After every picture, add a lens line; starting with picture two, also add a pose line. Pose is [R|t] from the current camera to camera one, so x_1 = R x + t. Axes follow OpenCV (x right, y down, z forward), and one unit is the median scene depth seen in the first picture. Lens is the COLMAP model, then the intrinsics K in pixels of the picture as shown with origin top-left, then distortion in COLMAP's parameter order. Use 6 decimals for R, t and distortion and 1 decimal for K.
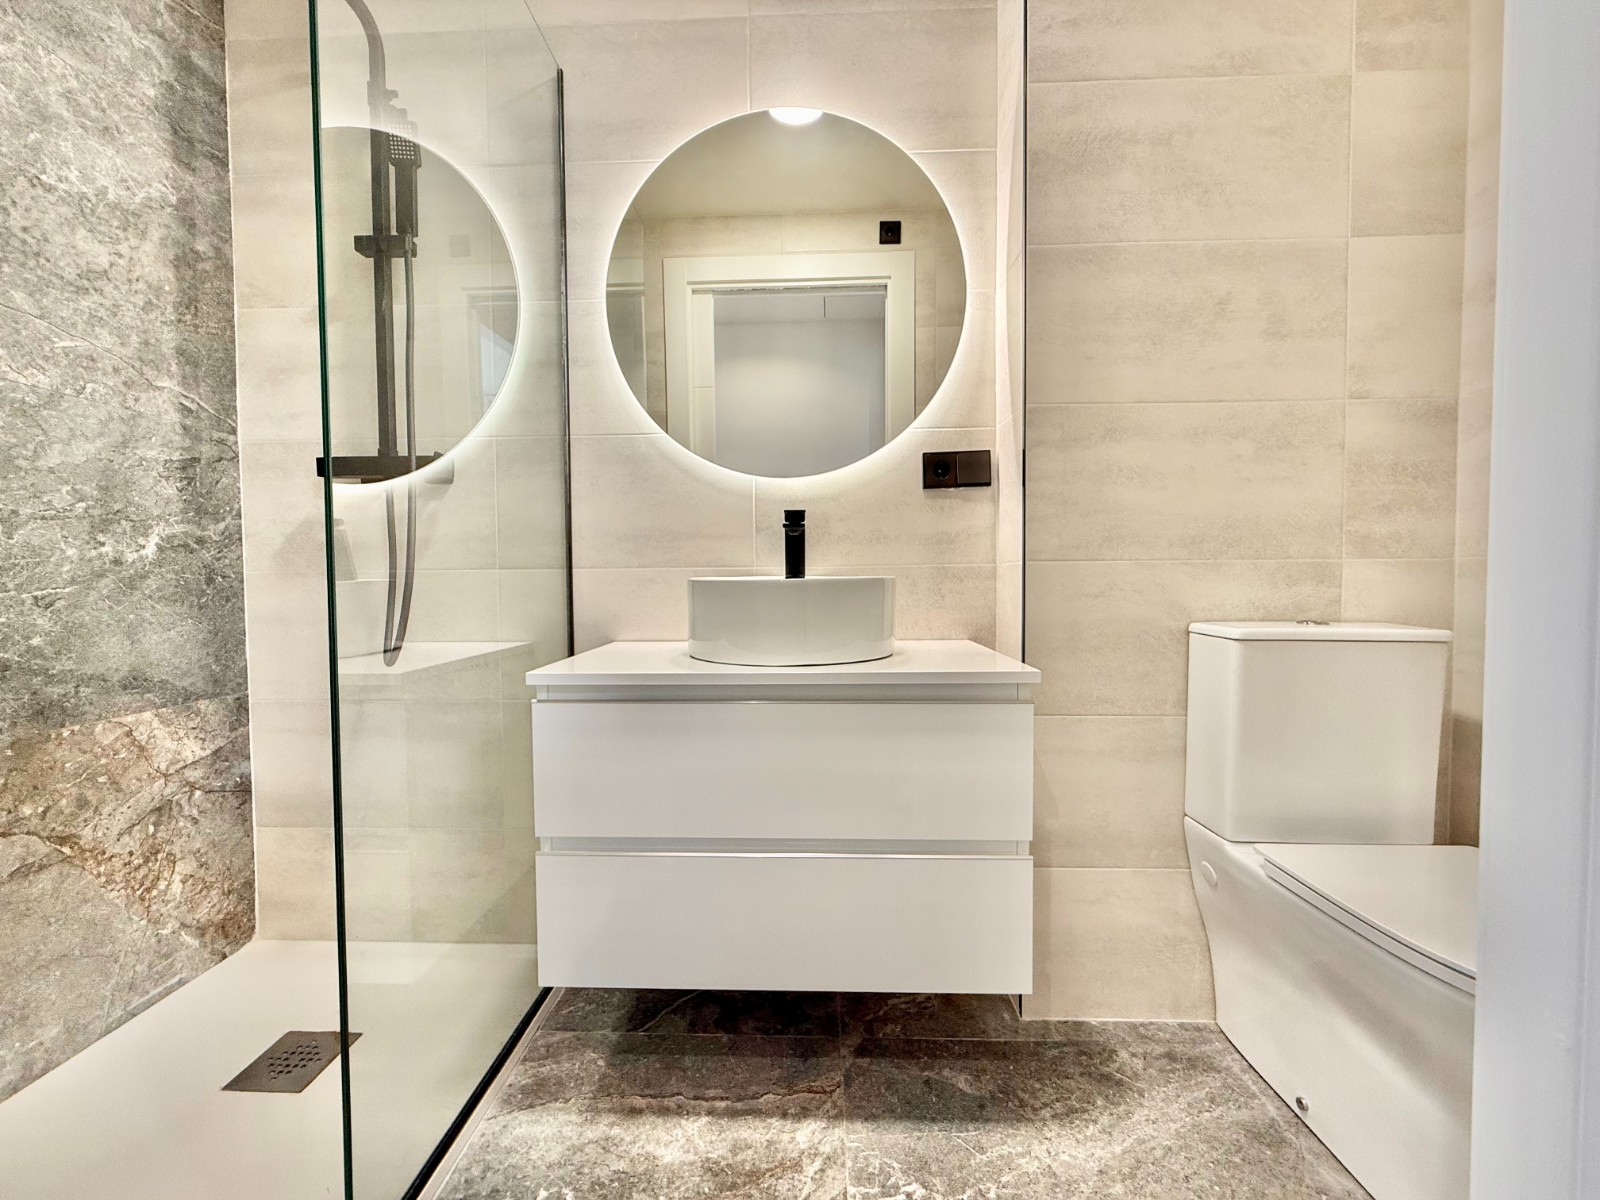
lens RADIAL K [[637.5, 0, 788.5], [0, 637.5, 602.7], [0, 0, 1]] dist [-0.001902, 0.000435]
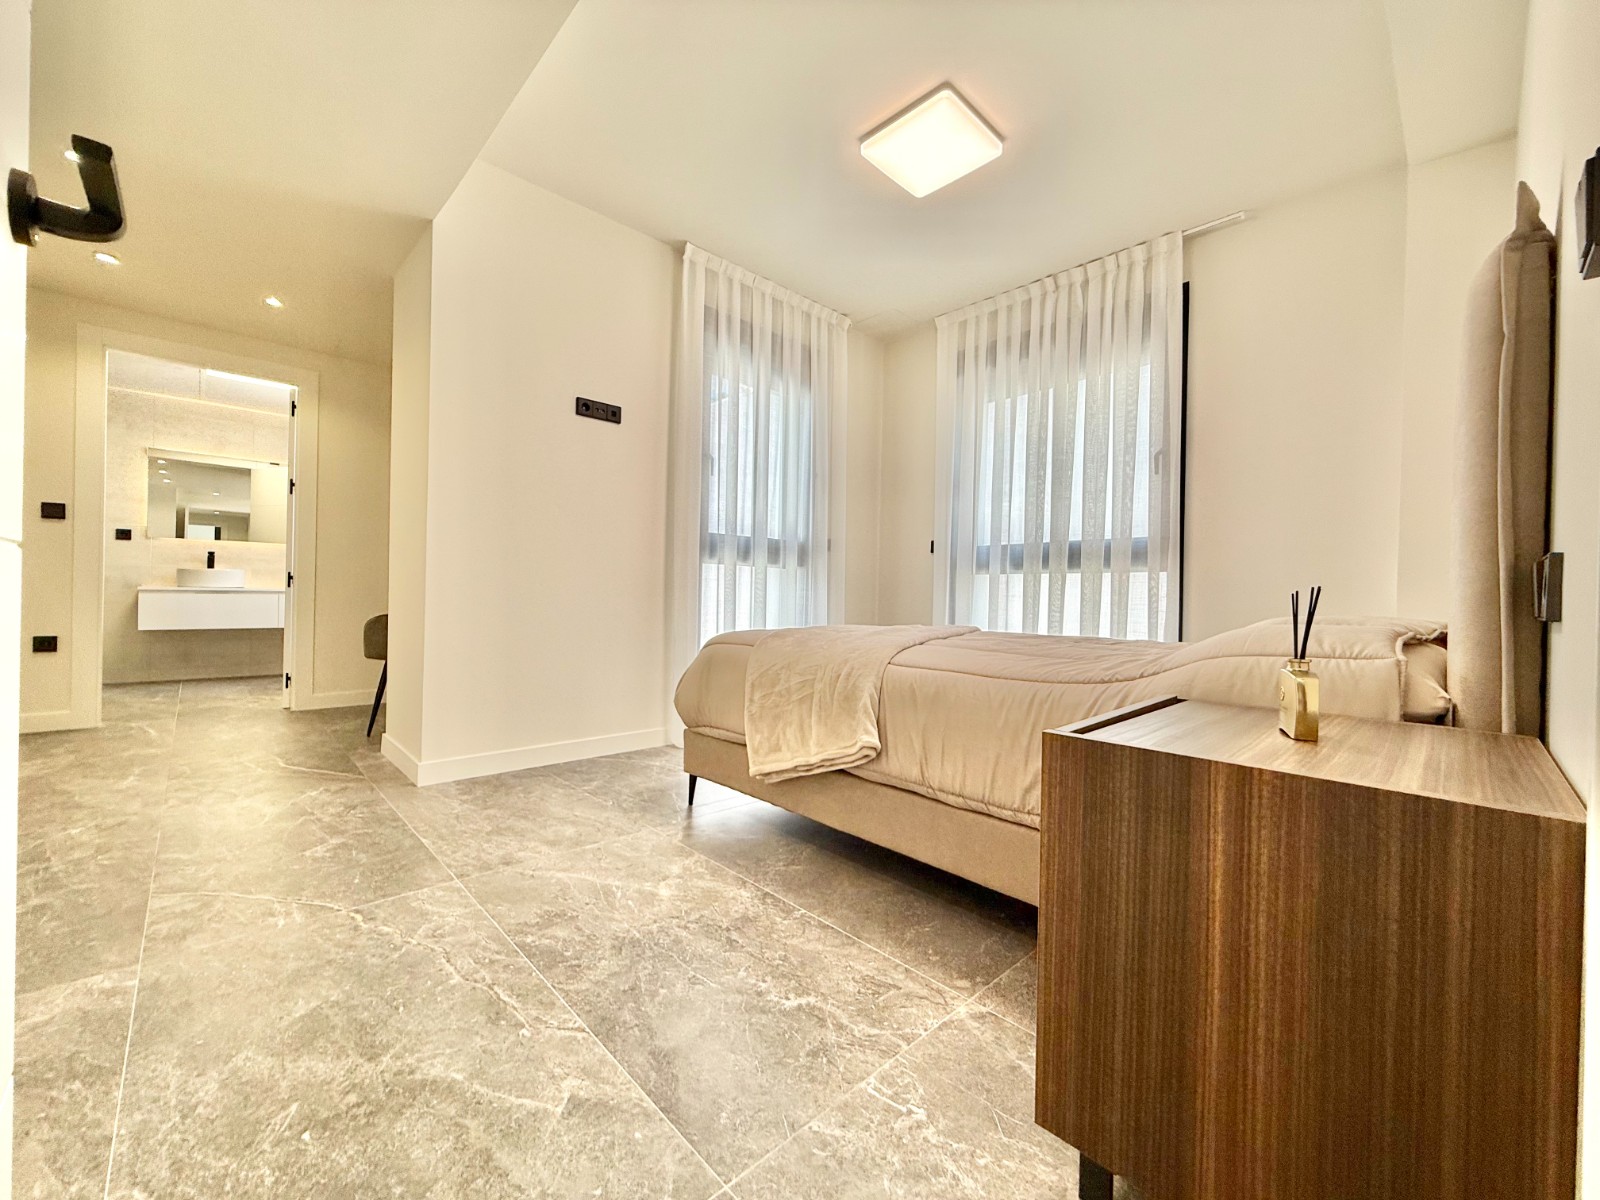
lens RADIAL K [[637.5, 0, 793.0], [0, 637.5, 600.0], [0, 0, 1]] dist [-0.001902, 0.000435]
pose [[0.055537, -0.997560, -0.042305, -0.370127], [-0.755651, -0.014299, -0.654819, 0.570376], [0.652616, 0.068334, -0.754601, 1.745688]]
